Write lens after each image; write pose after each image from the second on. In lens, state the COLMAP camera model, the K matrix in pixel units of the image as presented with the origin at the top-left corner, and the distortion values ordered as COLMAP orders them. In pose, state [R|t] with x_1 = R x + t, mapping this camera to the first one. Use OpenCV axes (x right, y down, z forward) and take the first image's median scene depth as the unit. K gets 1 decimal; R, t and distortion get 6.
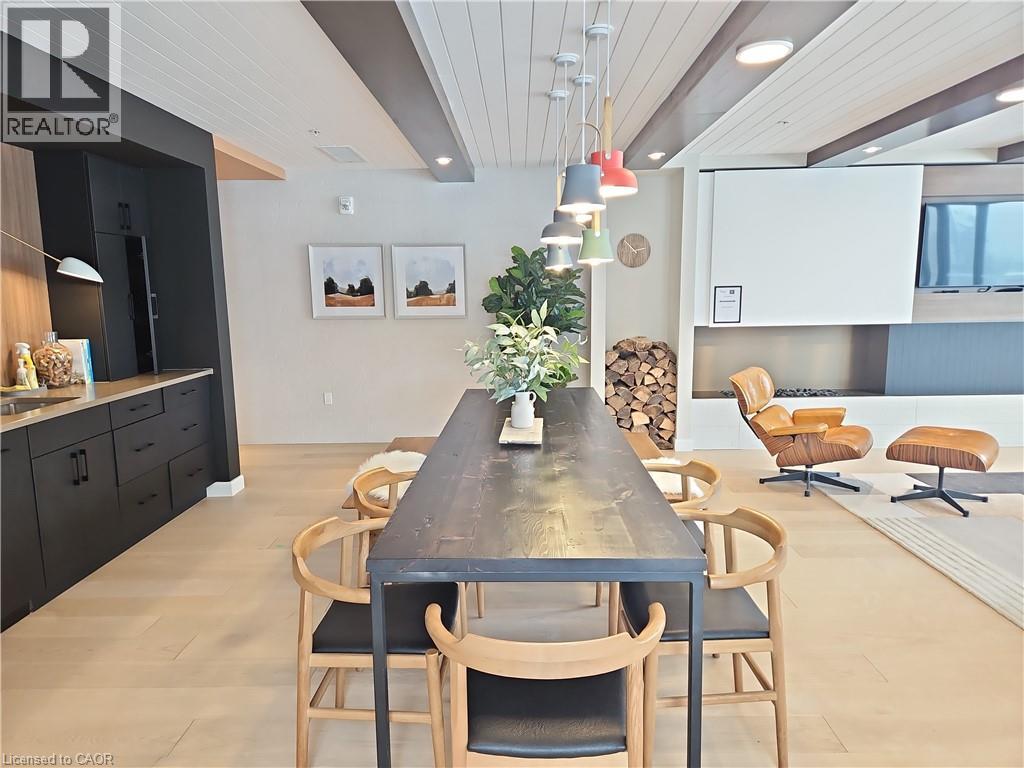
lens RADIAL K [[685.5, 0, 512.2], [0, 685.5, 385.6], [0, 0, 1]] dist [0.036541, 0.000364]
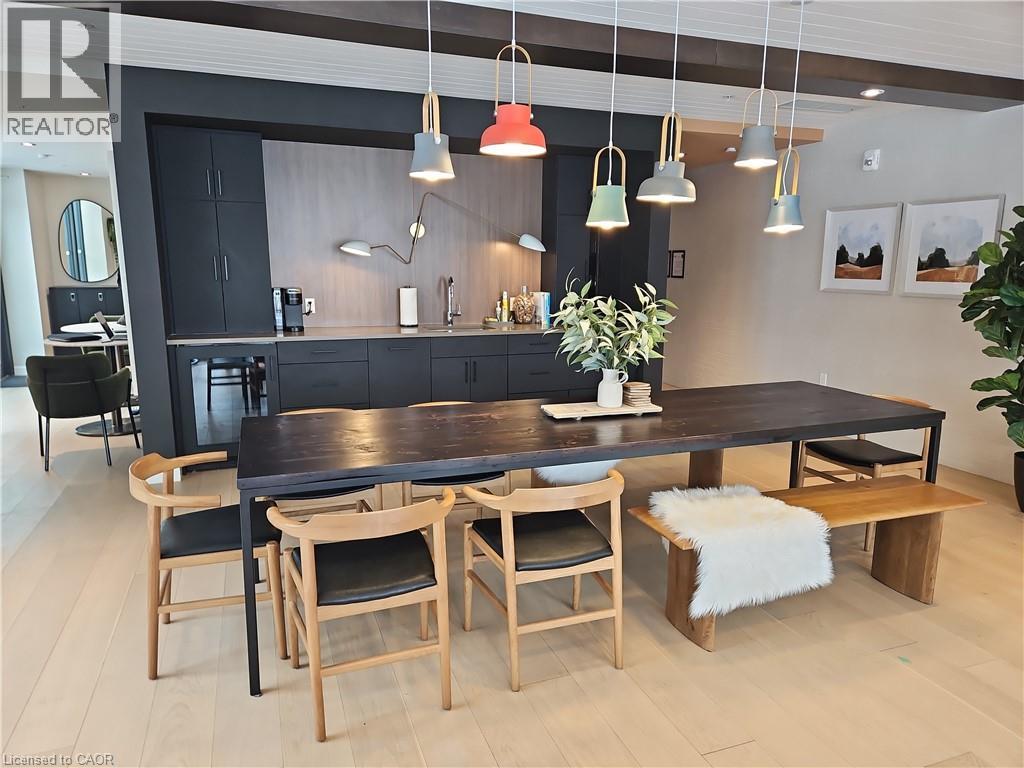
lens RADIAL K [[685.5, 0, 509.8], [0, 685.5, 384.5], [0, 0, 1]] dist [0.036541, 0.000364]
pose [[0.352553, 0.178578, -0.918595, 0.439413], [-0.142355, 0.980433, 0.135964, -0.040818], [0.924901, 0.082832, 0.371076, 0.281971]]
